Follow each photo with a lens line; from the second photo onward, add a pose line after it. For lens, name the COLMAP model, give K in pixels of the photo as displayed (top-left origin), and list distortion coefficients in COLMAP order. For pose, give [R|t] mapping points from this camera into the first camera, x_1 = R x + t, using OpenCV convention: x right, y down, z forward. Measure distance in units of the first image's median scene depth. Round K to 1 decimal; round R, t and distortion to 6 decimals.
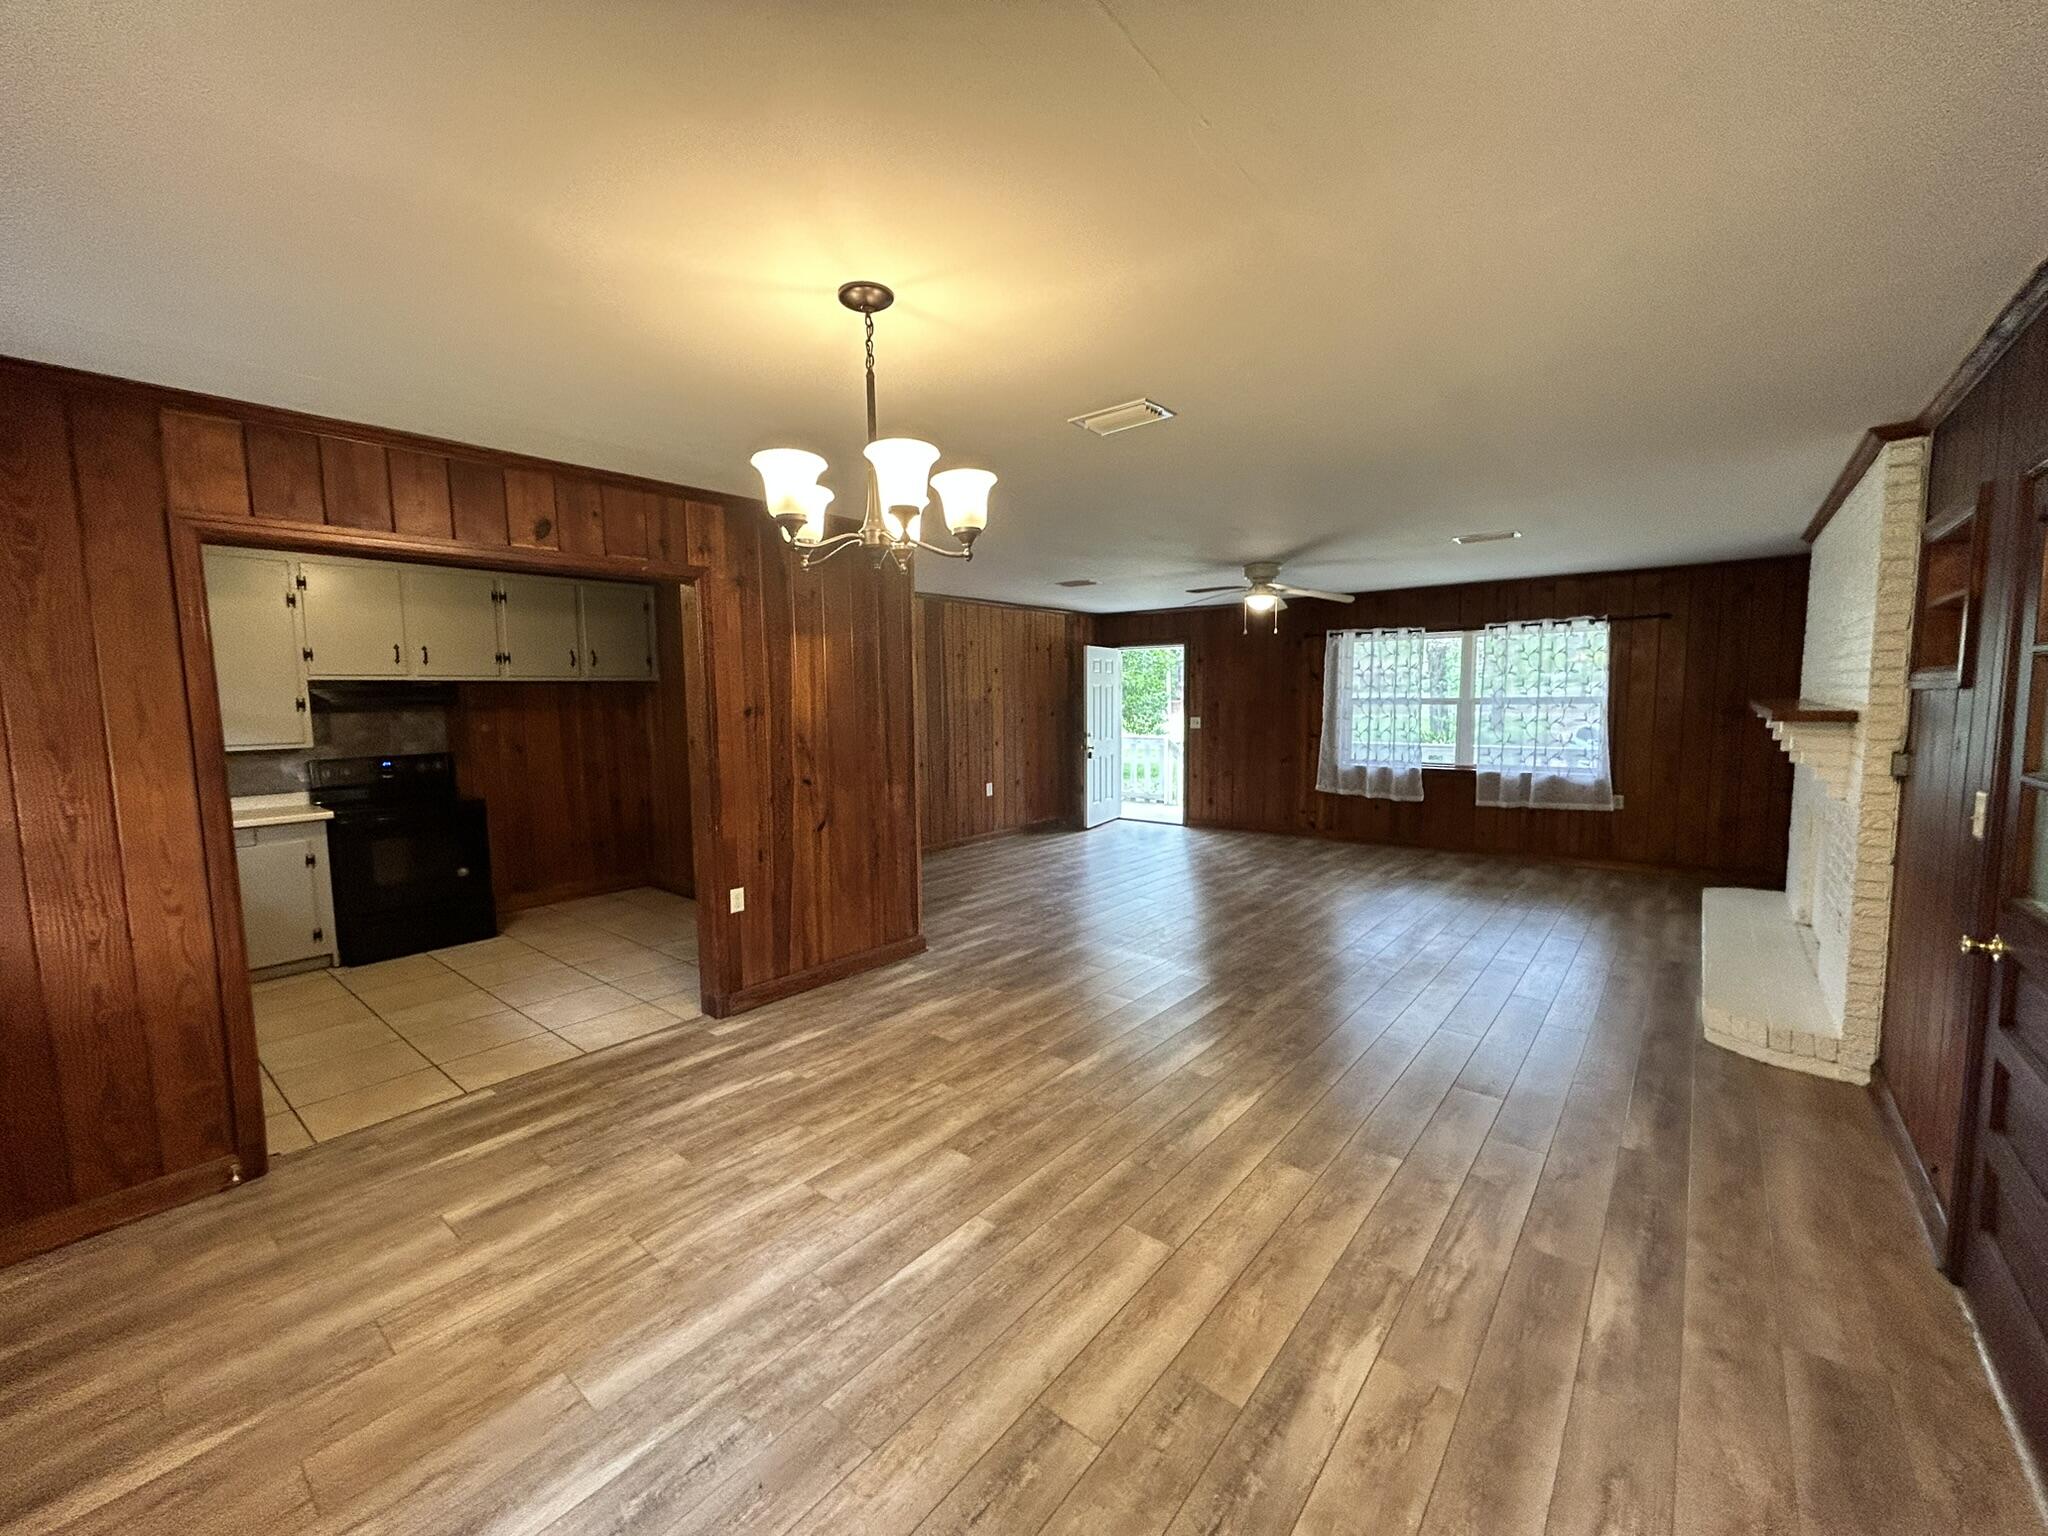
lens RADIAL K [[824.7, 0, 1025.5], [0, 824.7, 770.3], [0, 0, 1]] dist [0.001309, 0.000162]
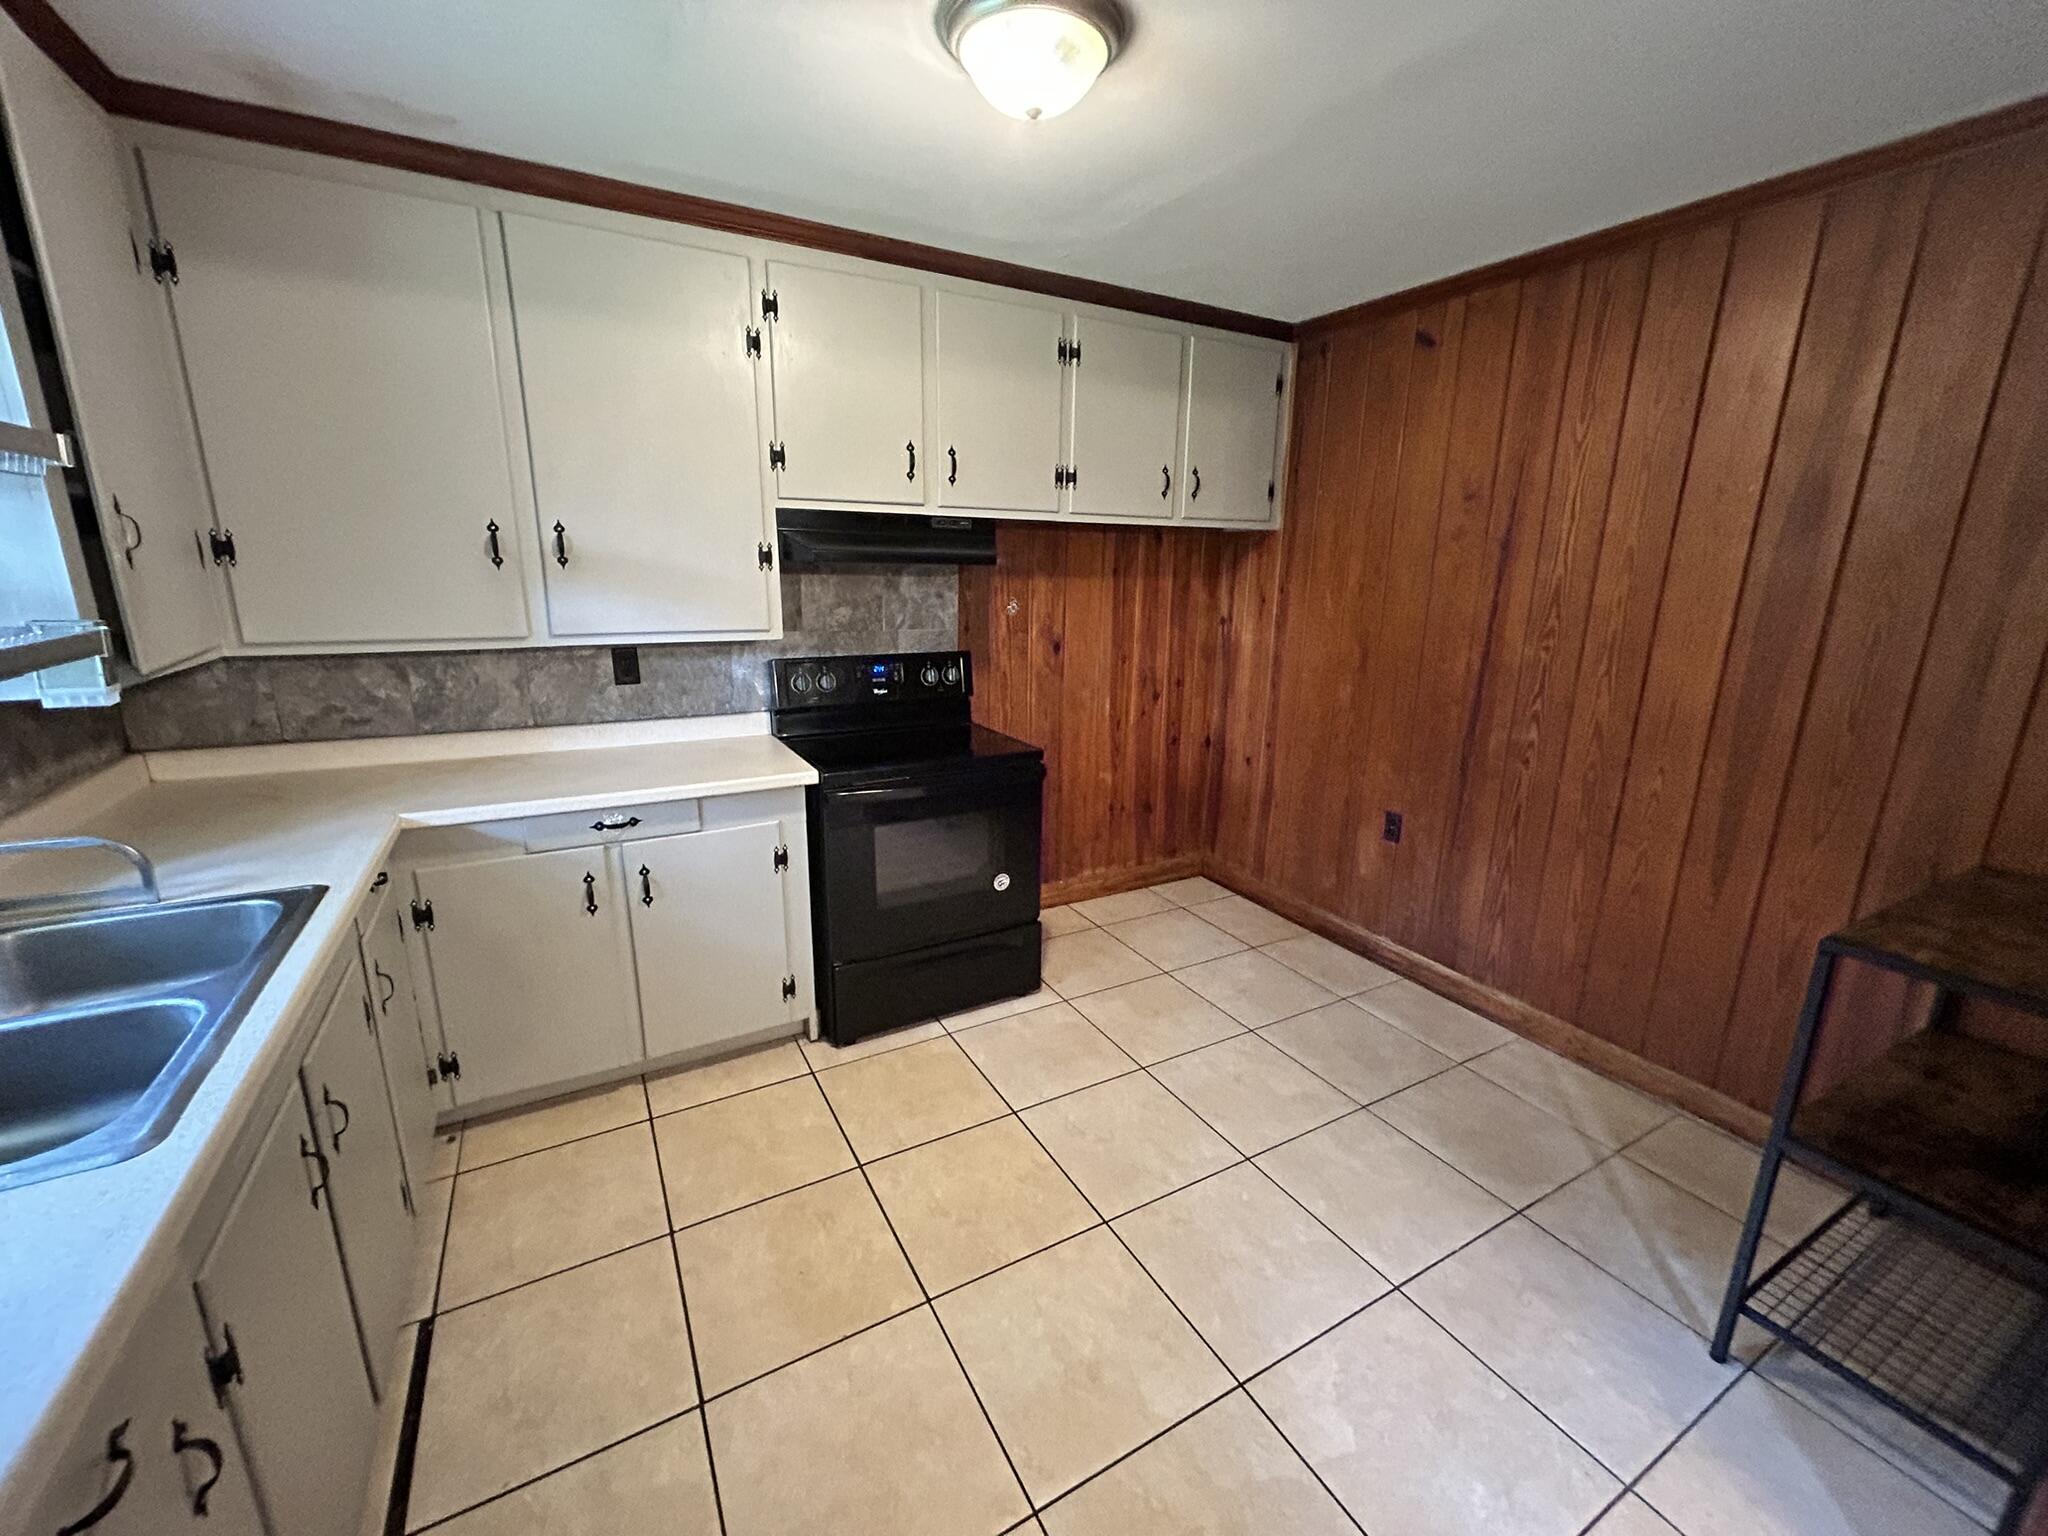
lens RADIAL K [[824.7, 0, 1023.9], [0, 824.7, 765.5], [0, 0, 1]] dist [0.001309, 0.000162]
pose [[0.931306, 0.112599, -0.346396, -0.508610], [-0.060683, 0.985691, 0.157259, -0.039525], [0.359147, -0.125436, 0.924813, 0.536489]]
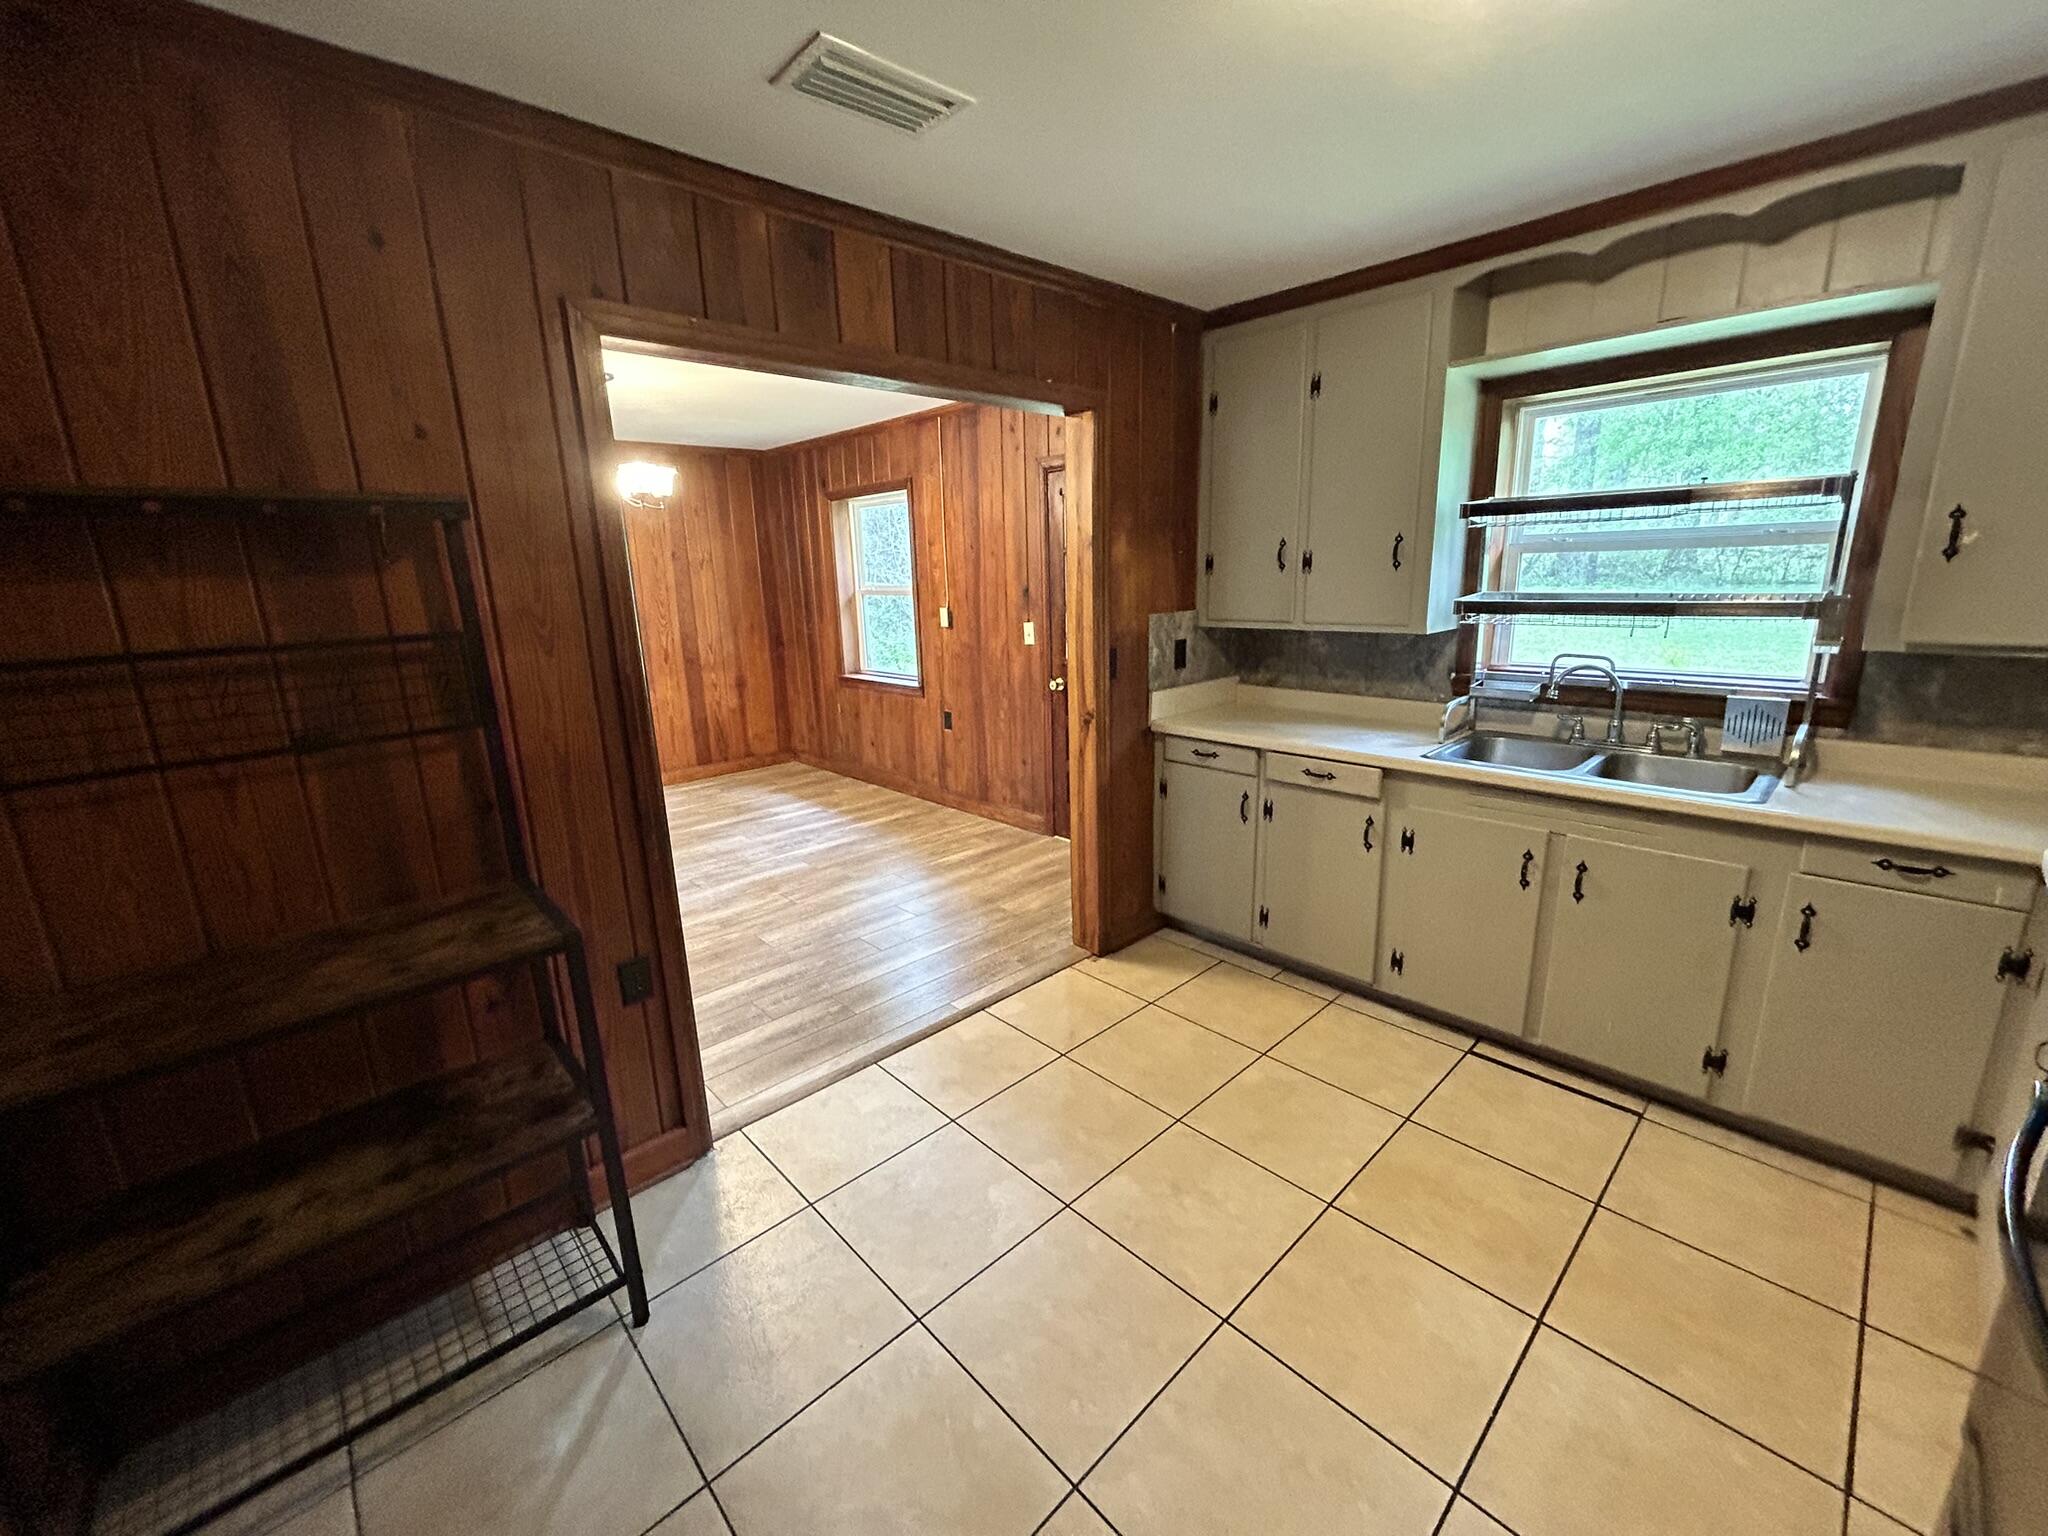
lens RADIAL K [[824.7, 0, 1022.3], [0, 824.7, 763.6], [0, 0, 1]] dist [0.001309, 0.000162]
pose [[-0.990631, 0.013227, 0.135927, -0.549922], [0.057201, 0.943976, 0.325019, -0.101907], [-0.124013, 0.329749, -0.935888, 1.141271]]
